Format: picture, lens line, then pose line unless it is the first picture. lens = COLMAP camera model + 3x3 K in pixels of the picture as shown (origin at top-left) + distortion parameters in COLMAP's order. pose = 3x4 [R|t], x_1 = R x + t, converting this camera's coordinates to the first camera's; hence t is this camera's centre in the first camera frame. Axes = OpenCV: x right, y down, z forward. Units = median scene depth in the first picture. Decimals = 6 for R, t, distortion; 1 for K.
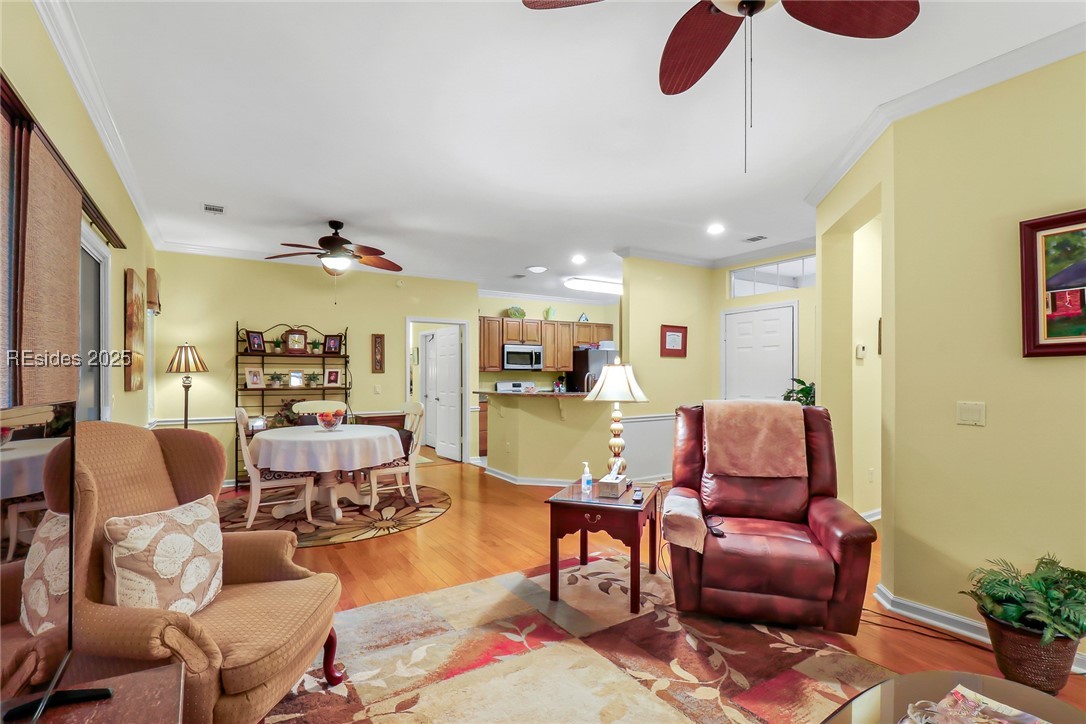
lens RADIAL K [[513.8, 0, 548.0], [0, 513.8, 378.1], [0, 0, 1]] dist [0.001886, -0.012111]
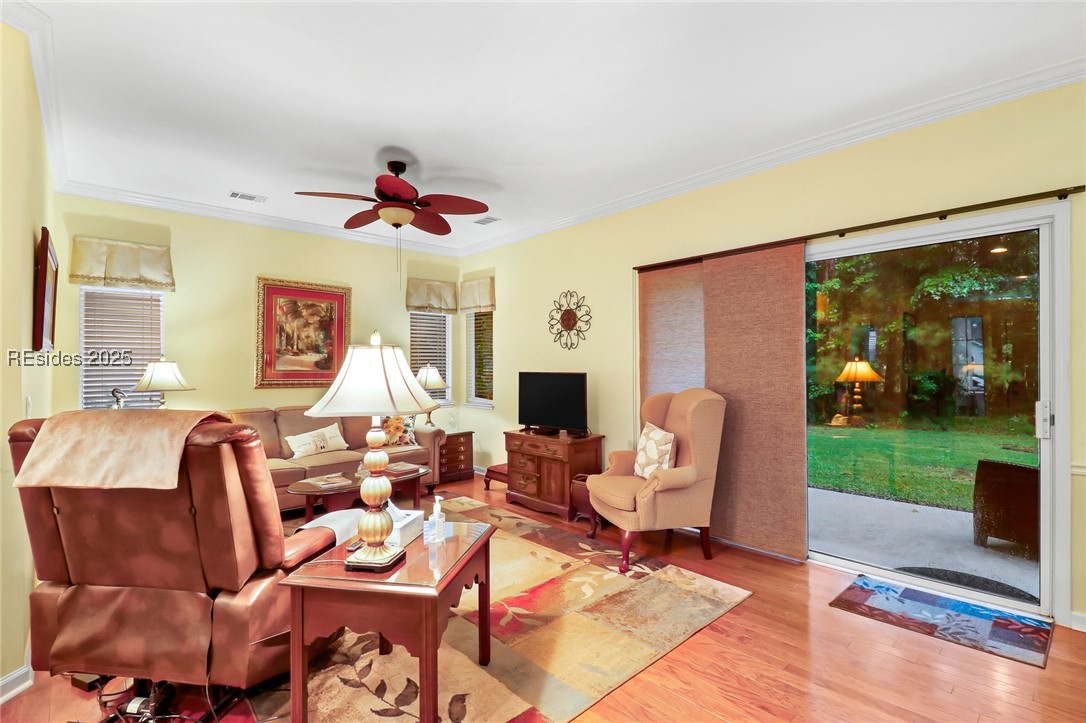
lens RADIAL K [[503.2, 0, 546.3], [0, 503.2, 357.5], [0, 0, 1]] dist [-0.000944, -0.011091]
pose [[-0.983861, 0.000459, -0.178935, 0.026231], [0.004124, 0.999789, -0.020113, -0.001014], [0.178888, -0.020526, -0.983655, 0.835600]]
